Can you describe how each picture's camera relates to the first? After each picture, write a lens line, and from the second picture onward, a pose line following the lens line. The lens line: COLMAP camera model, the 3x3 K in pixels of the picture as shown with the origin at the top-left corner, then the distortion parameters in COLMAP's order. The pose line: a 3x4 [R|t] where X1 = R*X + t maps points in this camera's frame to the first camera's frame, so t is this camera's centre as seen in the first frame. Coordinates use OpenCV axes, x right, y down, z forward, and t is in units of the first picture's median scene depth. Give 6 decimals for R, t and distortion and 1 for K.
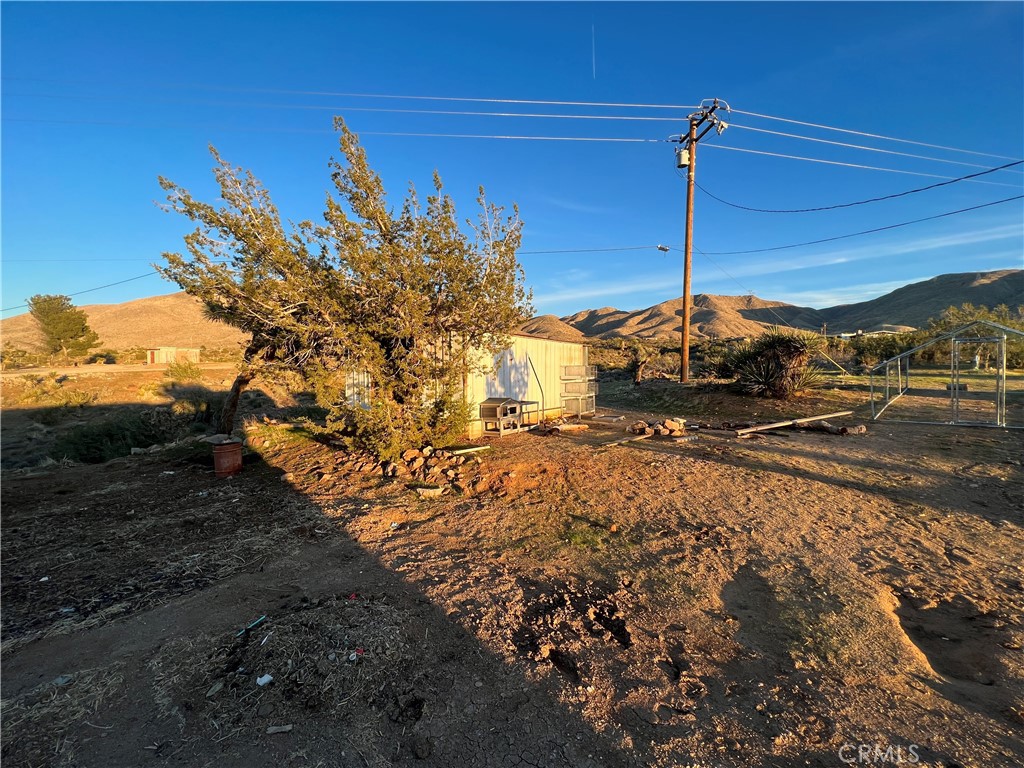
lens RADIAL K [[410.3, 0, 514.9], [0, 410.3, 381.4], [0, 0, 1]] dist [-0.001425, 0.000673]
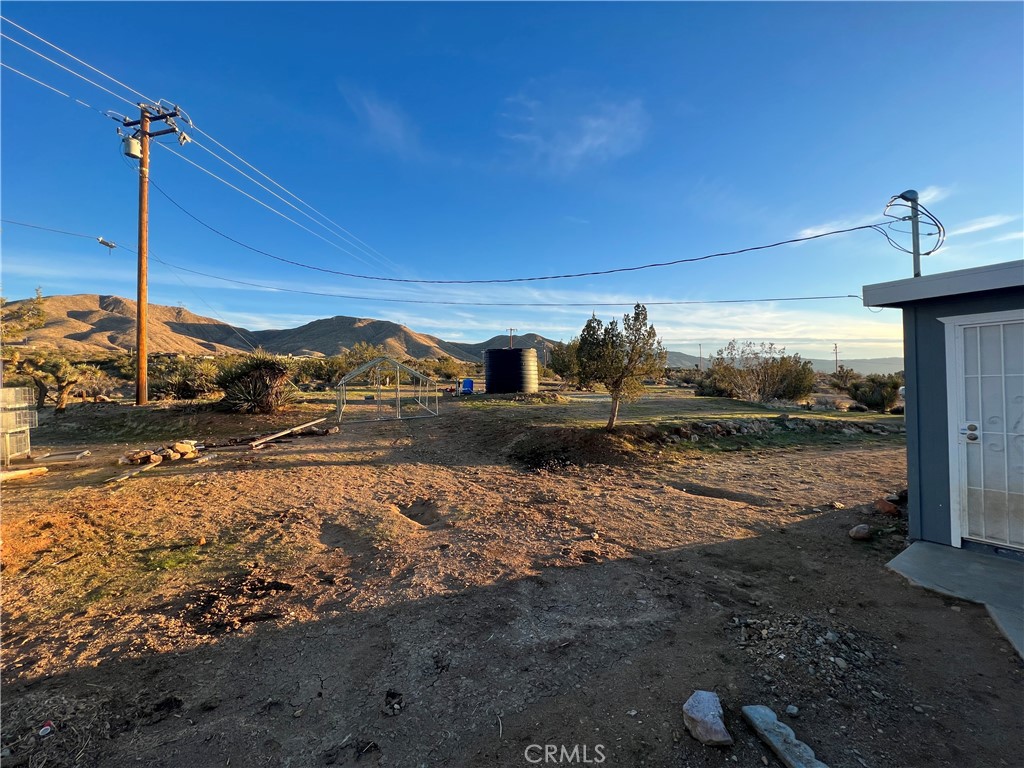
lens RADIAL K [[410.3, 0, 512.4], [0, 410.3, 378.2], [0, 0, 1]] dist [-0.001425, 0.000673]
pose [[0.356413, 0.004498, 0.934318, -0.321005], [0.045085, 0.998741, -0.022007, -0.001744], [-0.933240, 0.049967, 0.355761, -0.097719]]
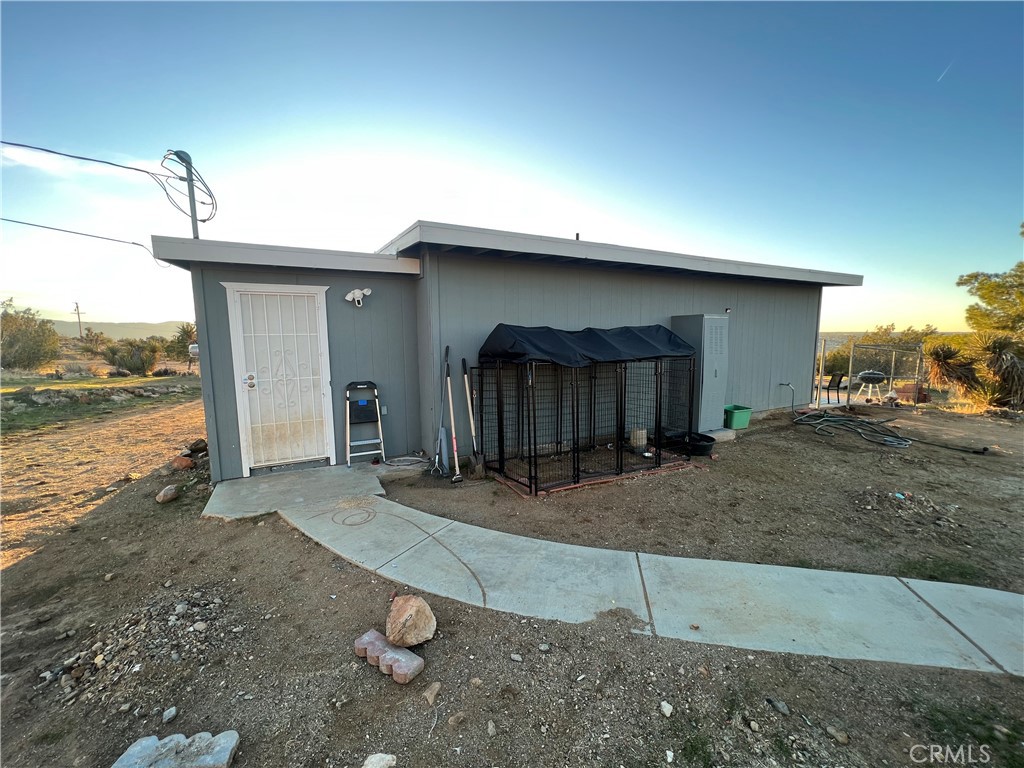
lens RADIAL K [[410.3, 0, 511.4], [0, 410.3, 382.5], [0, 0, 1]] dist [-0.001425, 0.000673]
pose [[-0.895947, -0.040603, 0.442302, -0.252714], [0.021673, 0.990630, 0.134841, 0.009472], [-0.443633, 0.130396, -0.886672, -0.057917]]
